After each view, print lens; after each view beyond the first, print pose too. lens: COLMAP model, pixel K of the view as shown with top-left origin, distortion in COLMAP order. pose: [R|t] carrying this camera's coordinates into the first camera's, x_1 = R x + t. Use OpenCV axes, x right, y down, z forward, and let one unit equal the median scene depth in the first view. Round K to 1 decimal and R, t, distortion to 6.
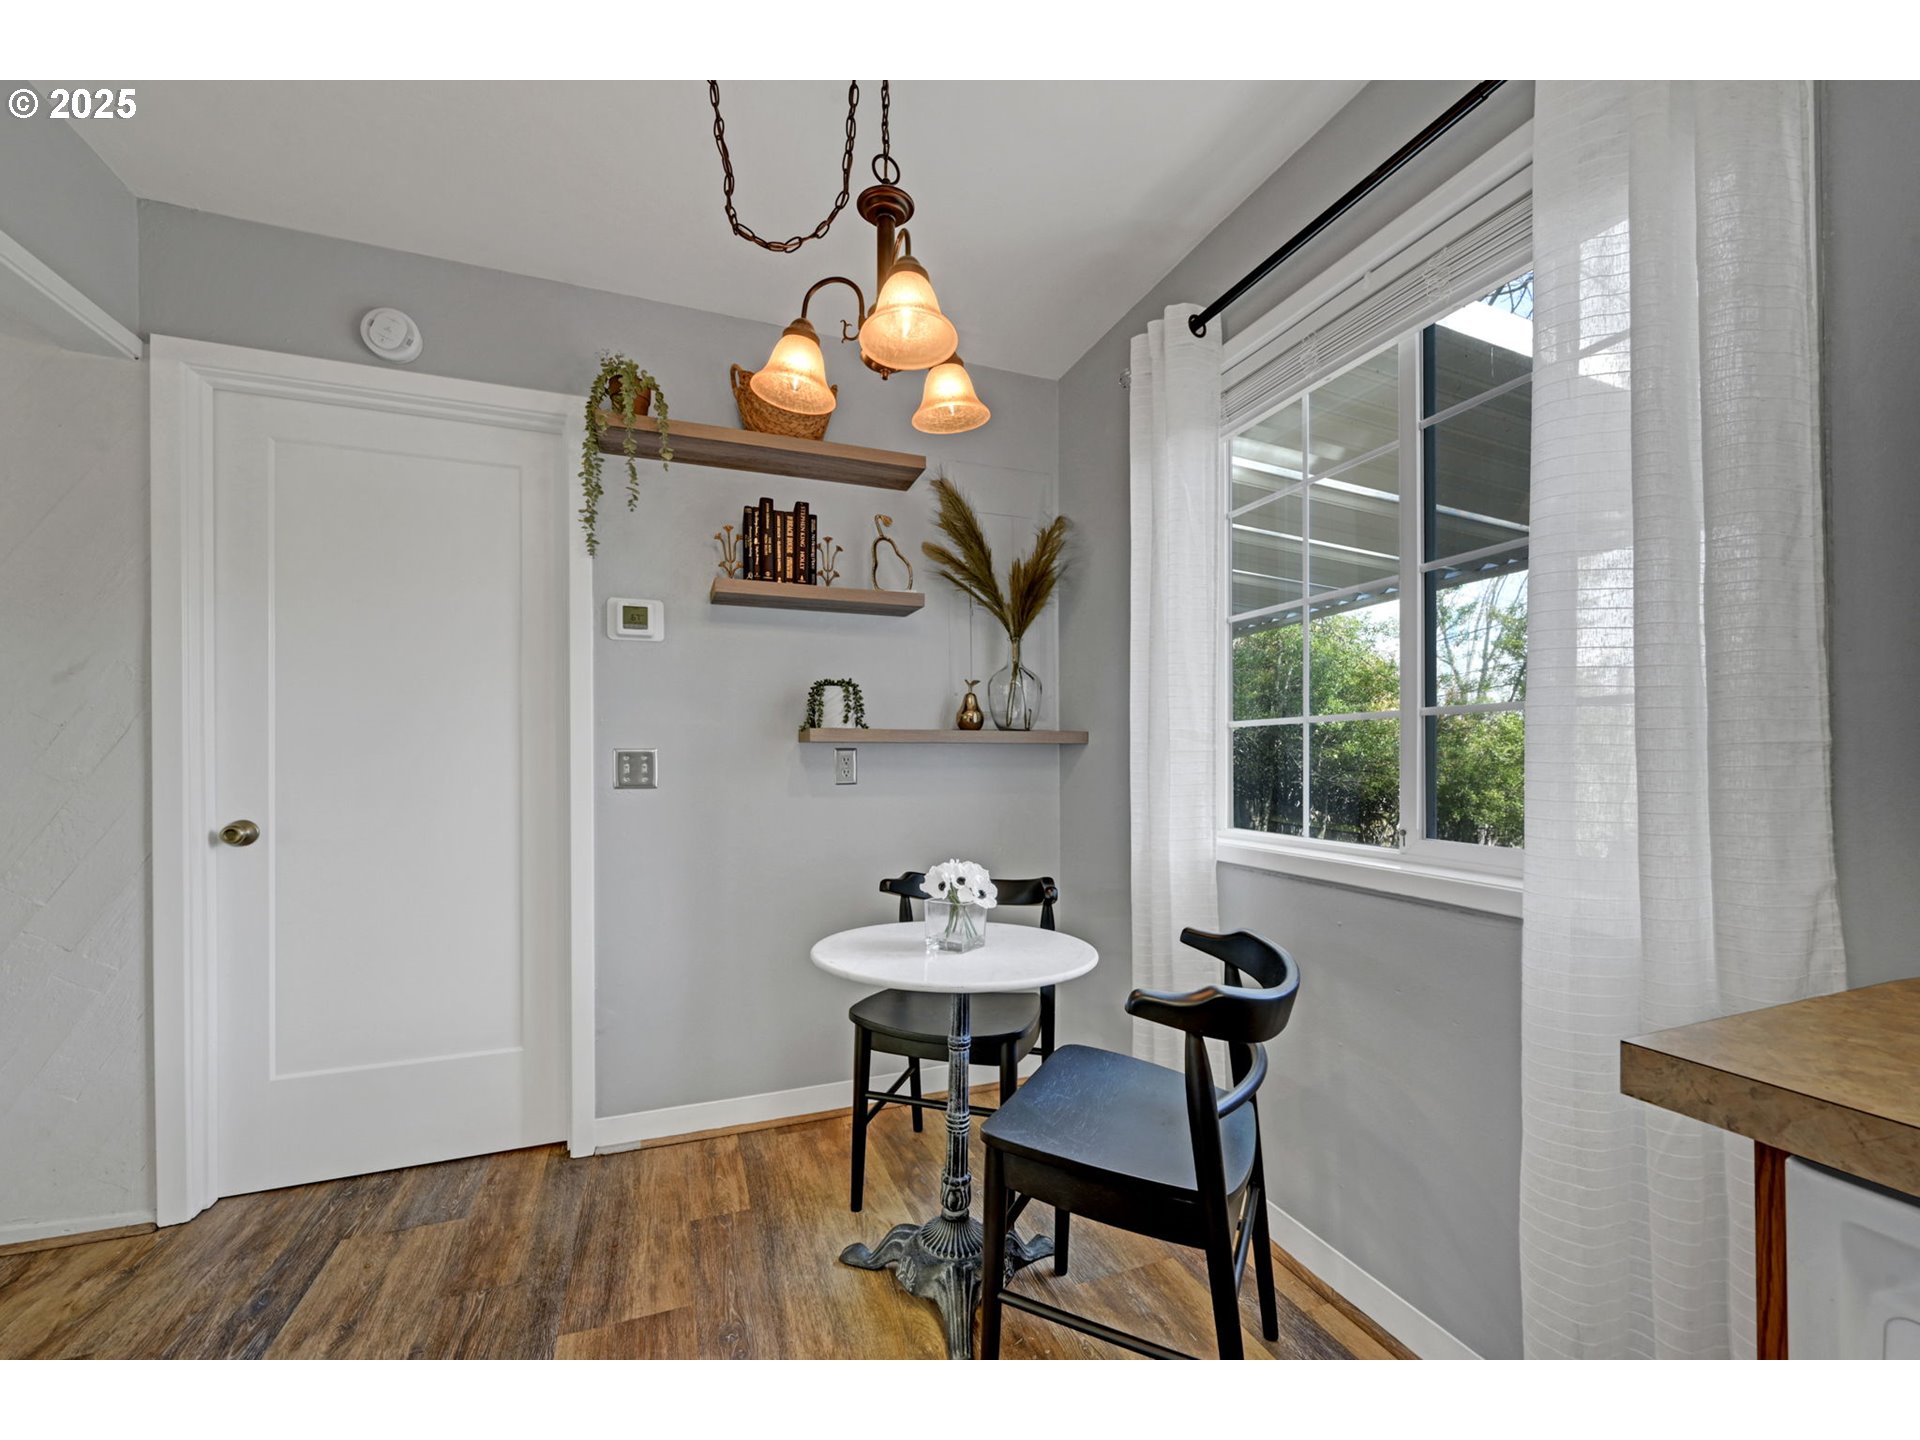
lens RADIAL K [[769.5, 0, 956.1], [0, 769.5, 758.7], [0, 0, 1]] dist [-0.002690, -0.000413]
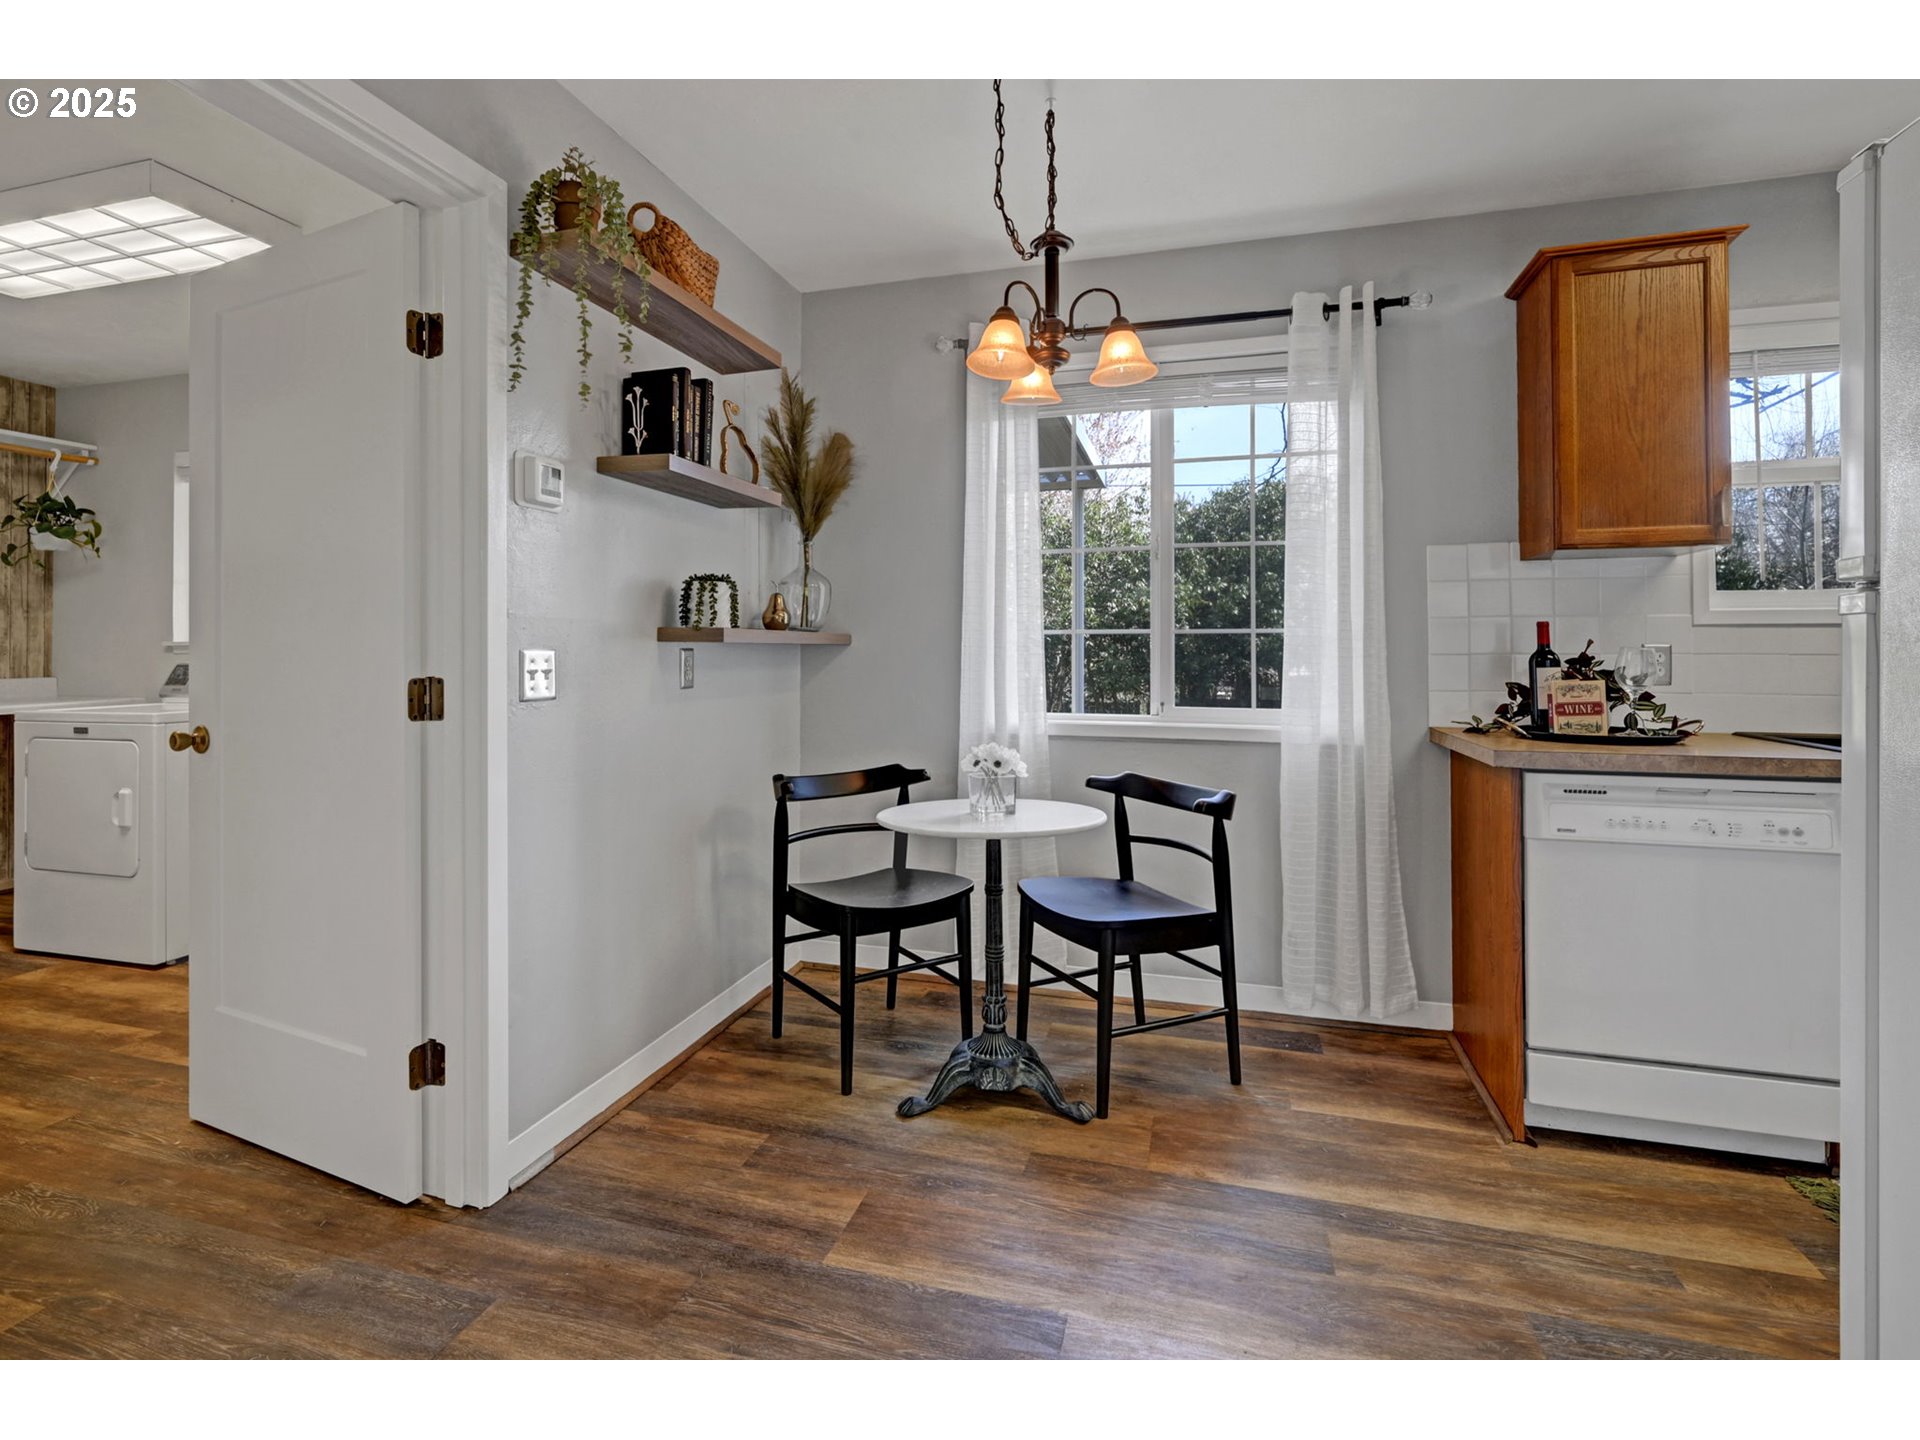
lens RADIAL K [[906.3, 0, 938.3], [0, 906.3, 648.0], [0, 0, 1]] dist [0.000098, 0.000176]
pose [[0.621810, 0.006019, 0.783145, -1.048825], [0.001872, 0.999956, -0.009172, -0.004859], [-0.783166, 0.007169, 0.621772, 0.140186]]
